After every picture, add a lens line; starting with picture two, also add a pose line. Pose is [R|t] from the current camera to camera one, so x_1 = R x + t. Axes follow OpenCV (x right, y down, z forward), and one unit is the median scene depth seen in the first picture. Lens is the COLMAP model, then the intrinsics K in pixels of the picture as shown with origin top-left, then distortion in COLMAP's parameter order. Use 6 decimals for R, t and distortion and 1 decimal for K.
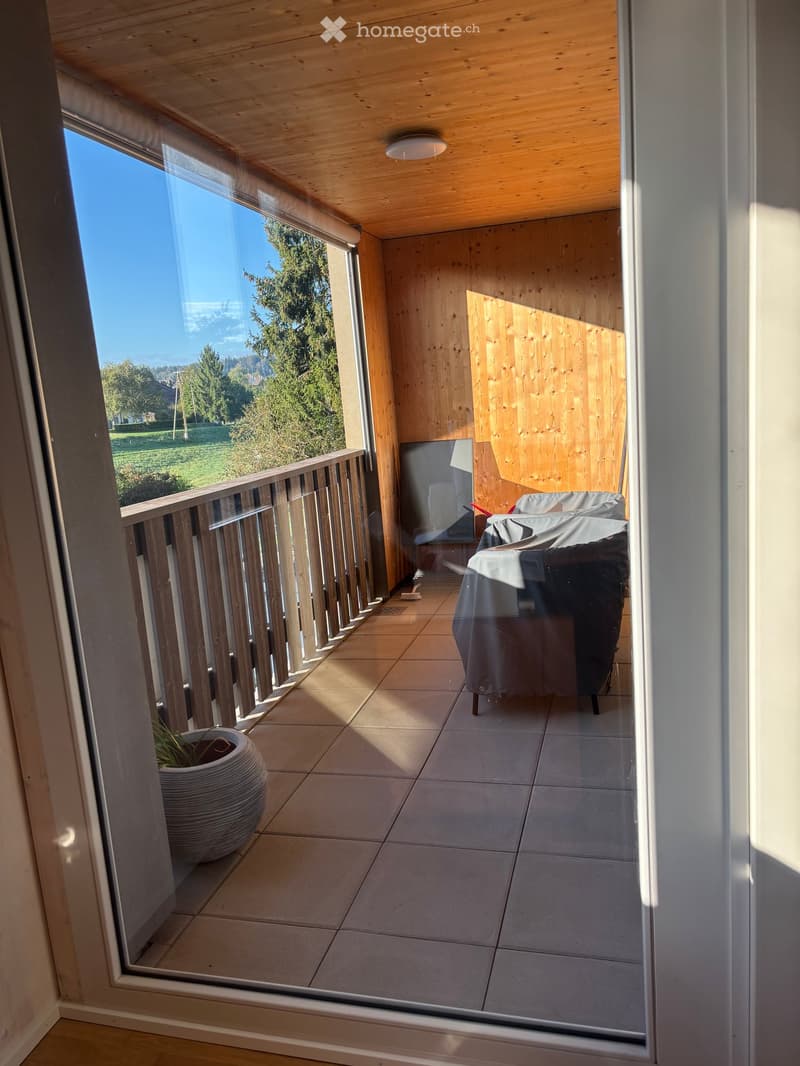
lens RADIAL K [[800.0, 0, 403.5], [0, 800.0, 535.7], [0, 0, 1]] dist [-0.001236, -0.001625]
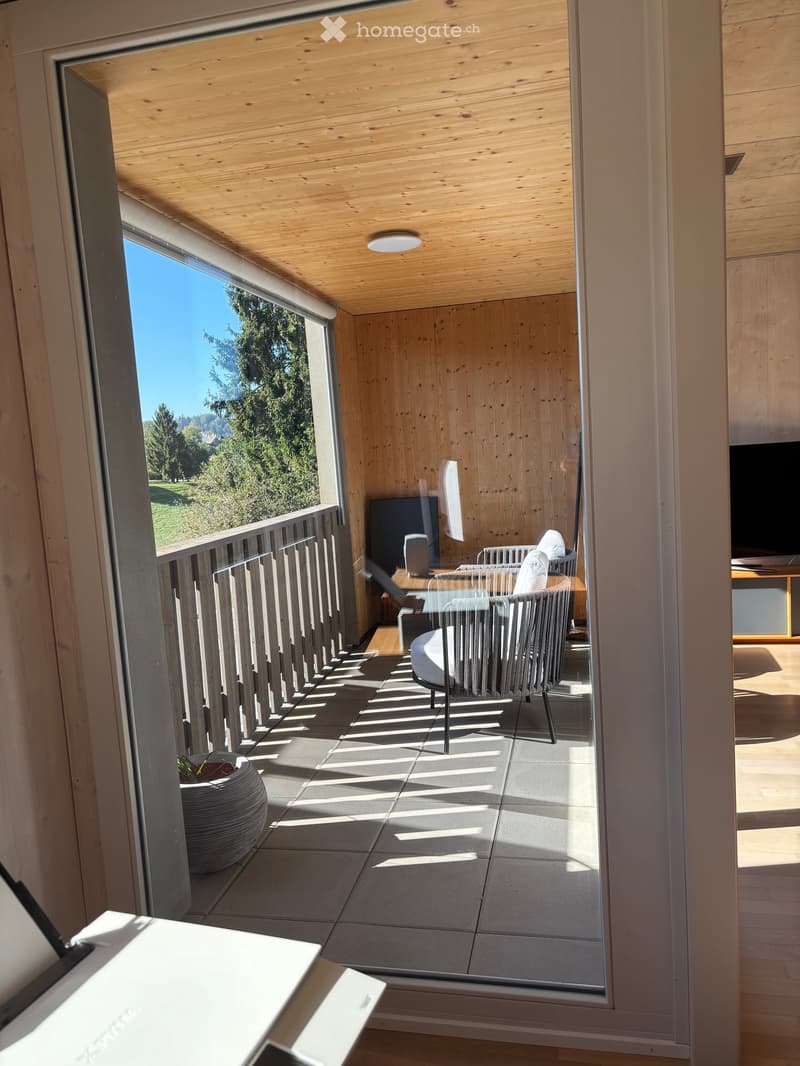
lens RADIAL K [[797.6, 0, 398.4], [0, 797.6, 539.3], [0, 0, 1]] dist [0.032628, -0.002990]
pose [[0.998650, 0.004105, 0.051788, -0.023024], [-0.000521, 0.997614, -0.069044, 0.011668], [-0.051948, 0.068923, 0.996269, -0.075575]]
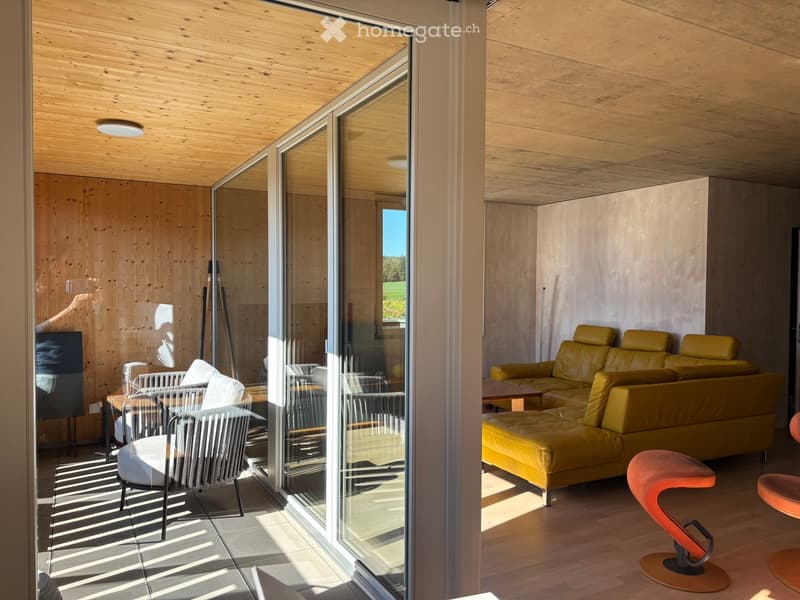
lens RADIAL K [[598.6, 0, 402.8], [0, 598.6, 301.8], [0, 0, 1]] dist [0.032628, -0.002990]
pose [[0.721405, 0.063154, 0.689627, -0.216921], [0.064060, 0.985477, -0.157260, 0.015435], [-0.689544, 0.157626, 0.706883, -0.047807]]
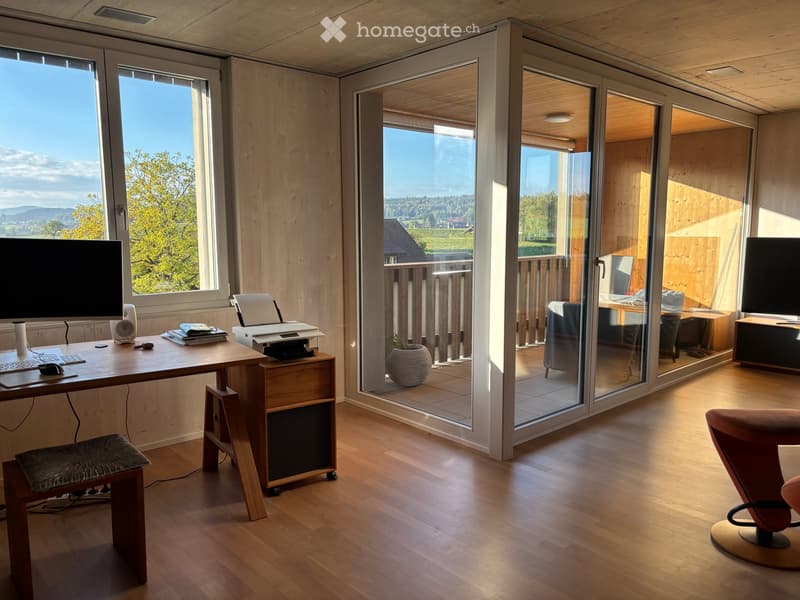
lens RADIAL K [[598.6, 0, 402.8], [0, 598.6, 301.8], [0, 0, 1]] dist [0.032628, -0.002990]
pose [[0.841802, 0.135042, -0.522622, 0.367830], [-0.153138, 0.988167, 0.008672, 0.041717], [0.517608, 0.072734, 0.852521, -0.376330]]
